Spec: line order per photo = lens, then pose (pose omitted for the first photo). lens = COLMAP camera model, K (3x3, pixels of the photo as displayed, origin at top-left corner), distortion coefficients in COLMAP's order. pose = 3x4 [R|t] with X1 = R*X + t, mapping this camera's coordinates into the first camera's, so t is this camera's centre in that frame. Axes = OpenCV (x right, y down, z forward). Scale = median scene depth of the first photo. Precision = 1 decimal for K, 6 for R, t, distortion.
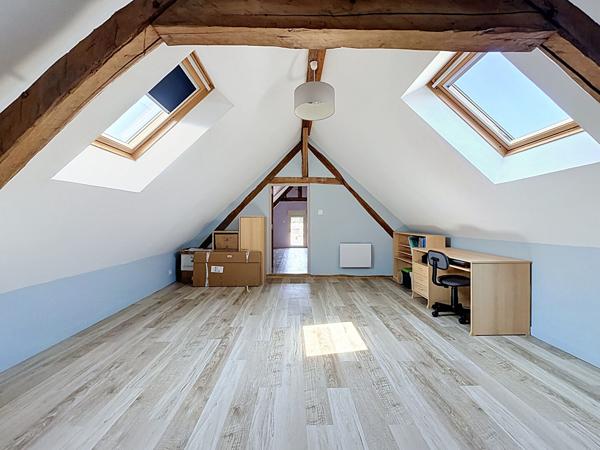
lens RADIAL K [[246.8, 0, 299.0], [0, 246.8, 223.9], [0, 0, 1]] dist [-0.002434, -0.000370]
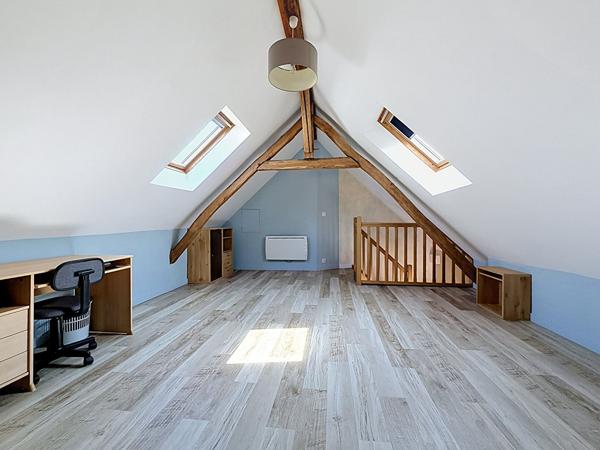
lens RADIAL K [[246.8, 0, 300.8], [0, 246.8, 222.5], [0, 0, 1]] dist [-0.002434, -0.000370]
pose [[-0.990079, 0.003819, 0.140459, -0.083741], [0.005164, 0.999944, 0.009212, 0.018448], [-0.140416, 0.009846, -0.990044, 1.906889]]
